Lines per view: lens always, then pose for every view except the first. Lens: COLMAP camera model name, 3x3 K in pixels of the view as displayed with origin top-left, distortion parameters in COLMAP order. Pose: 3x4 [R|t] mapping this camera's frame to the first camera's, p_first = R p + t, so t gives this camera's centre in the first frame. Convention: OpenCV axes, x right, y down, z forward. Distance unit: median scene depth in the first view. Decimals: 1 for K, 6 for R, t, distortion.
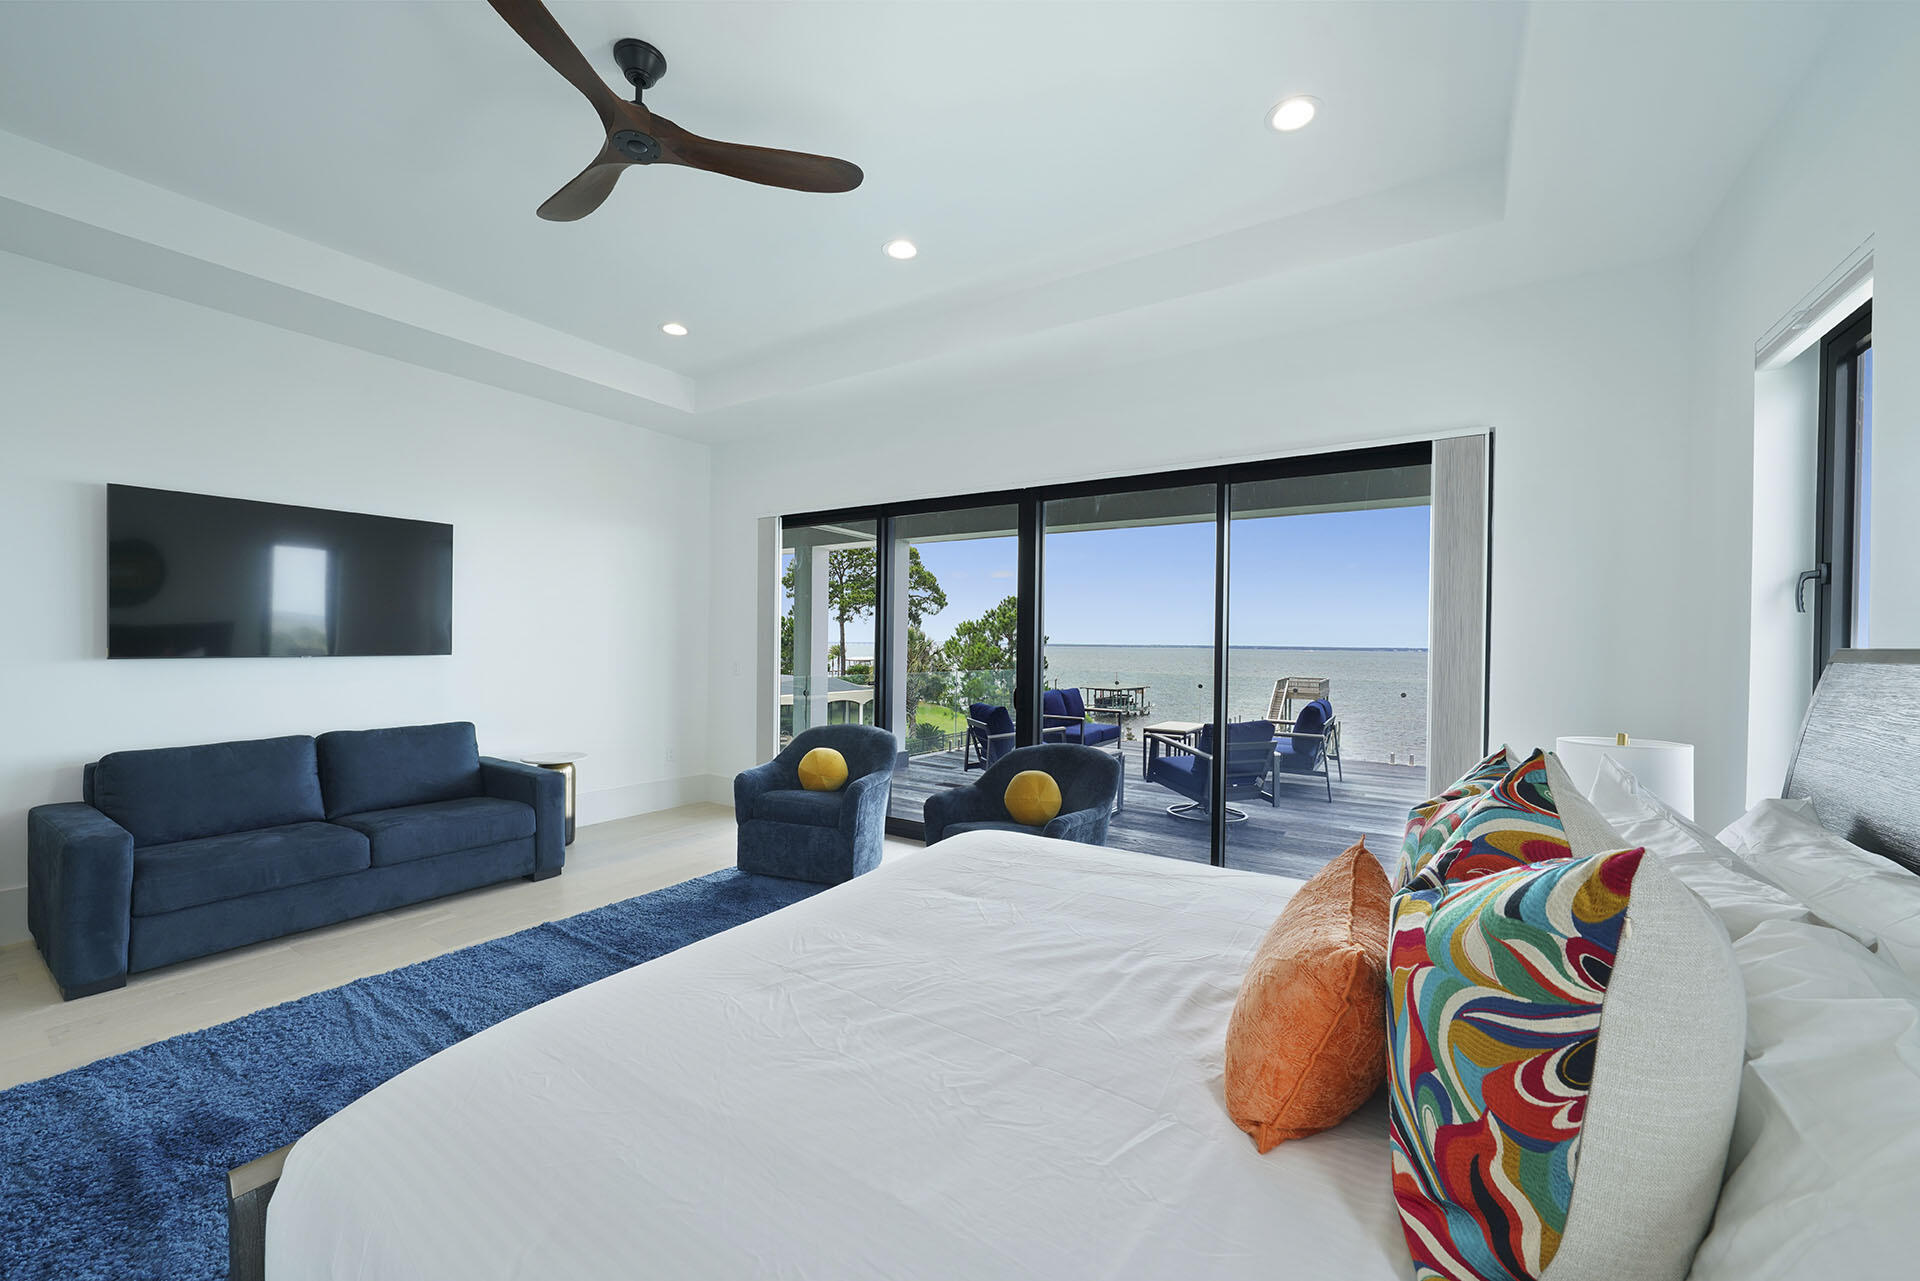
lens RADIAL K [[758.5, 0, 964.6], [0, 758.5, 639.6], [0, 0, 1]] dist [0.029593, 0.000271]
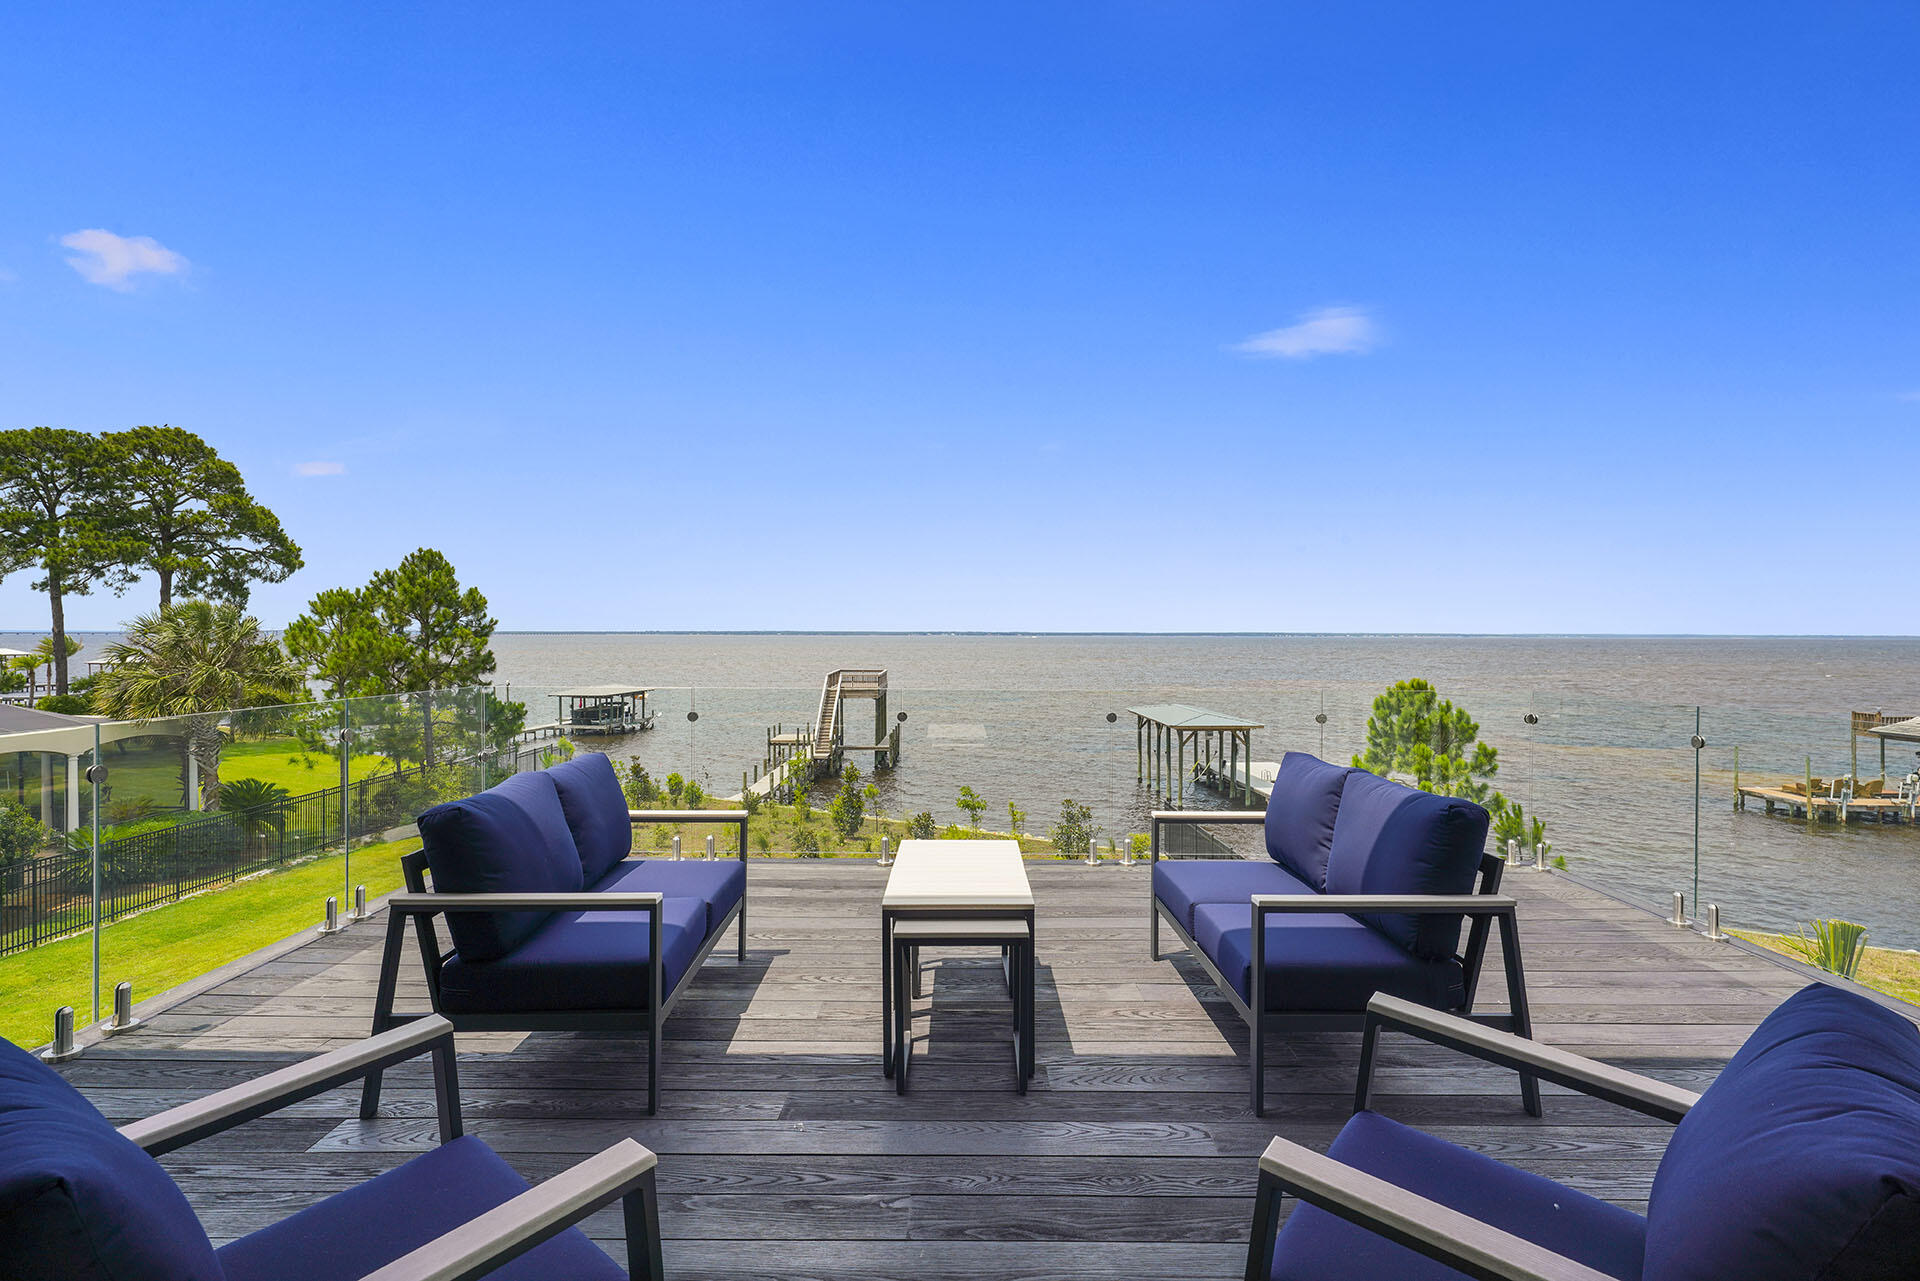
lens RADIAL K [[965.8, 0, 967.4], [0, 965.8, 639.1], [0, 0, 1]] dist [0.007807, 0.001189]
pose [[0.843862, -0.014598, 0.536362, 0.010617], [0.006774, 0.999840, 0.016553, 0.002747], [-0.536518, -0.010335, 0.843826, 0.126498]]
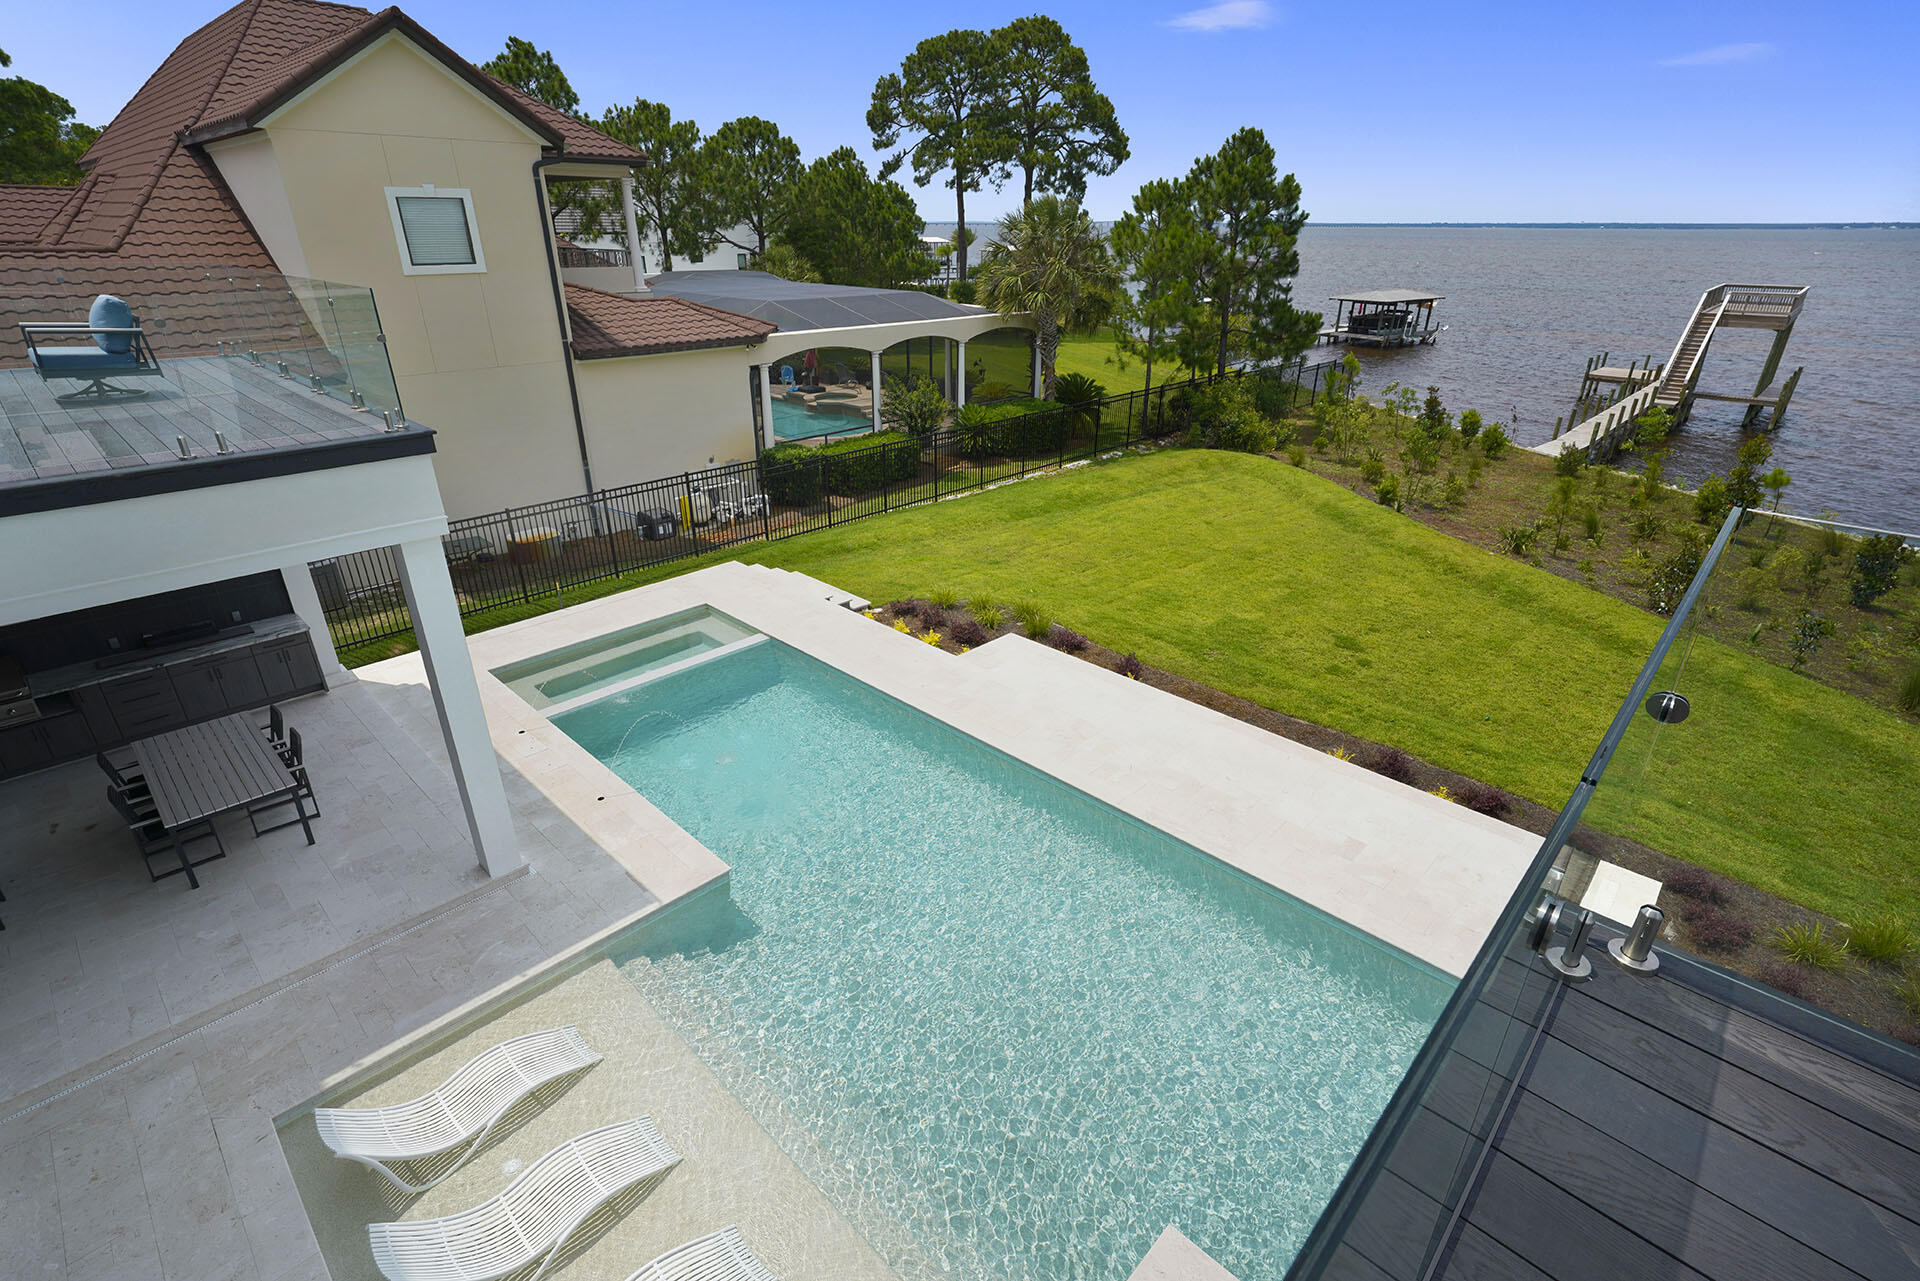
lens RADIAL K [[904.3, 0, 950.3], [0, 904.3, 649.5], [0, 0, 1]] dist [0.002564, -0.000968]
pose [[0.979771, 0.077420, -0.184542, 0.002307], [0.009300, 0.903529, 0.428427, -0.000038], [0.199908, -0.421476, 0.884531, 0.206575]]
